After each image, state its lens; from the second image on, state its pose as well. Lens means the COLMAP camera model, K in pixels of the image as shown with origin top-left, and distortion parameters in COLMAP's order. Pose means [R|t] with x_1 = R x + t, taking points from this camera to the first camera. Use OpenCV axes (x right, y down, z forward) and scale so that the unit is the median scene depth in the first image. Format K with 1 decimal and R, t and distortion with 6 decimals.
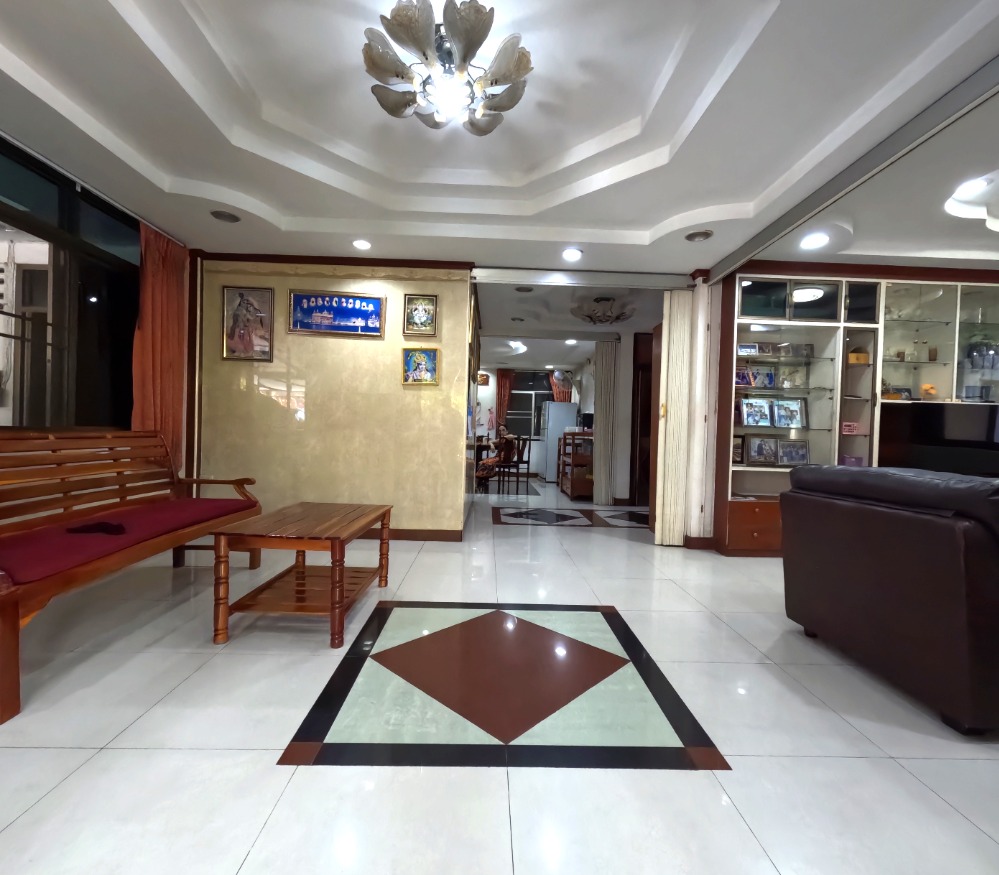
lens RADIAL K [[478.6, 0, 499.1], [0, 478.6, 437.1], [0, 0, 1]] dist [-0.000571, 0.001965]
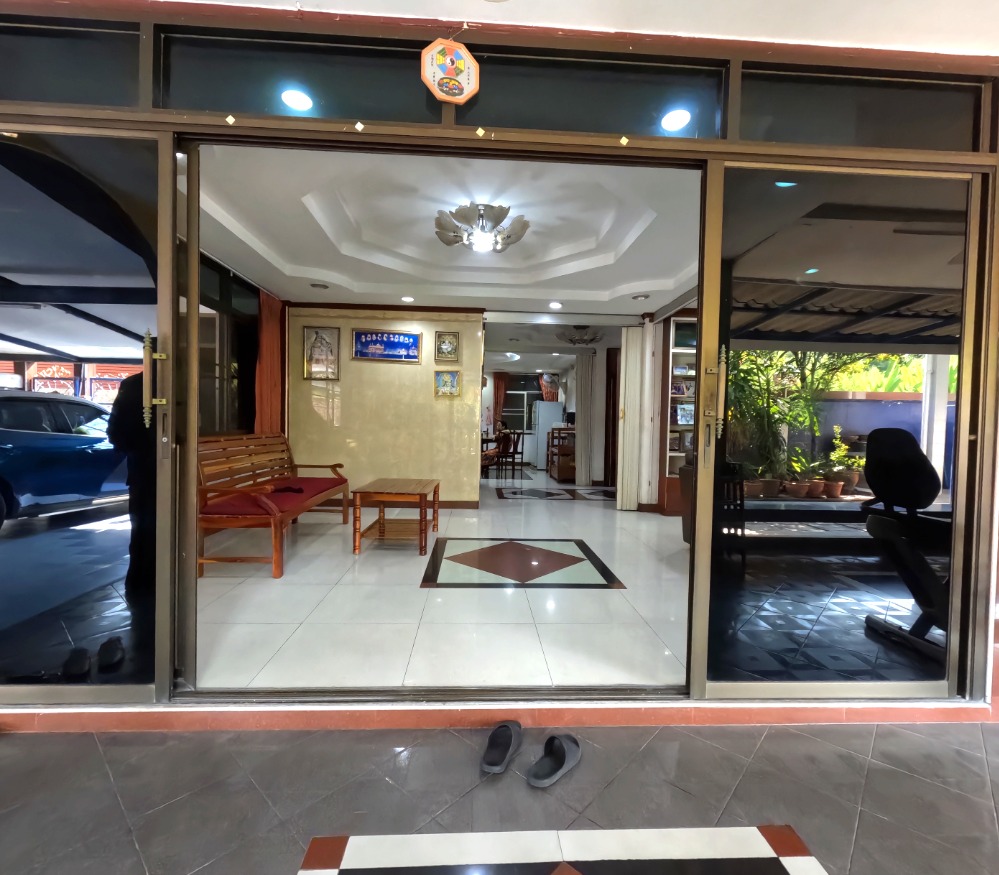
lens RADIAL K [[478.6, 0, 499.5], [0, 478.6, 436.5], [0, 0, 1]] dist [-0.000571, 0.001965]
pose [[0.999692, -0.009680, 0.022842, -0.046727], [0.009354, 0.999853, 0.014354, -0.012552], [-0.022977, -0.014136, 0.999636, -0.393249]]
